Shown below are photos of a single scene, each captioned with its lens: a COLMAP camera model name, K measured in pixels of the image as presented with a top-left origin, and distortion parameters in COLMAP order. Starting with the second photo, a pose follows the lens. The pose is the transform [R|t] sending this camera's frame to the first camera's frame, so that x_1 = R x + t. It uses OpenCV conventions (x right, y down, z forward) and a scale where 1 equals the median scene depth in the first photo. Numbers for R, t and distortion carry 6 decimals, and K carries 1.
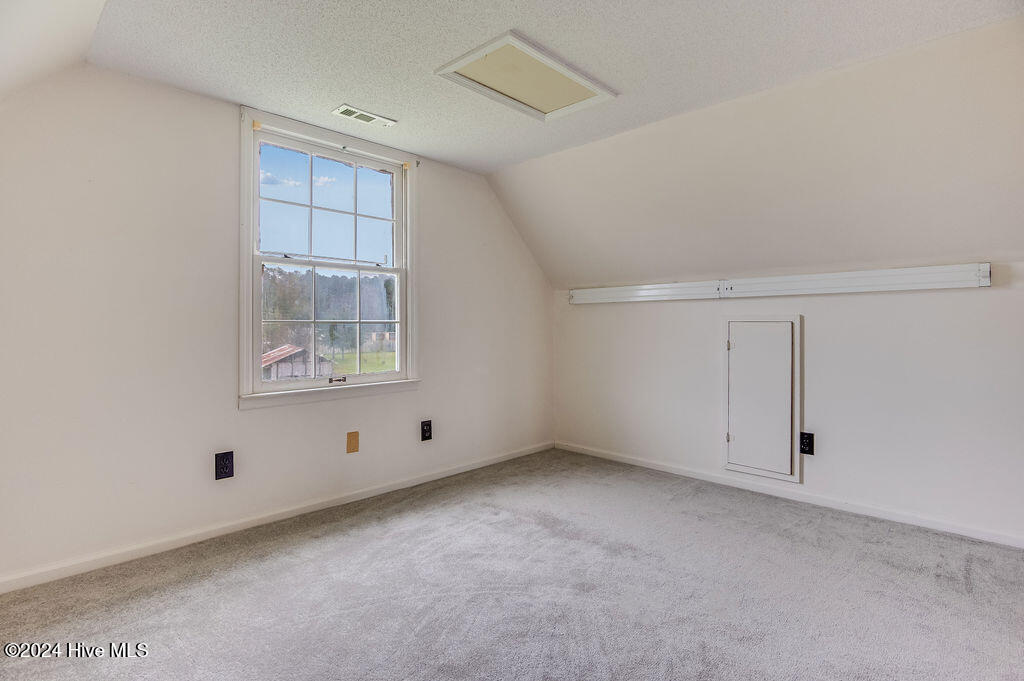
lens RADIAL K [[503.4, 0, 512.5], [0, 503.4, 332.3], [0, 0, 1]] dist [-0.002151, -0.000681]
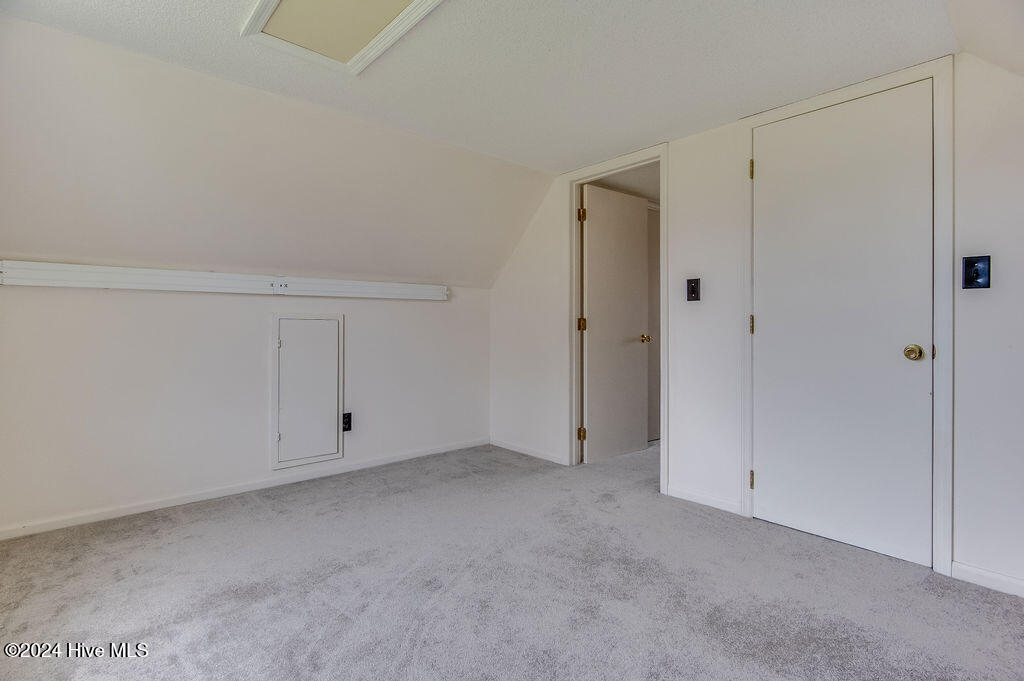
lens RADIAL K [[503.4, 0, 512.5], [0, 503.4, 332.3], [0, 0, 1]] dist [-0.002151, -0.000681]
pose [[0.060251, -0.018073, 0.998020, -0.566037], [0.002430, 0.999836, 0.017959, -0.012708], [-0.998180, 0.001344, 0.060285, 0.523919]]
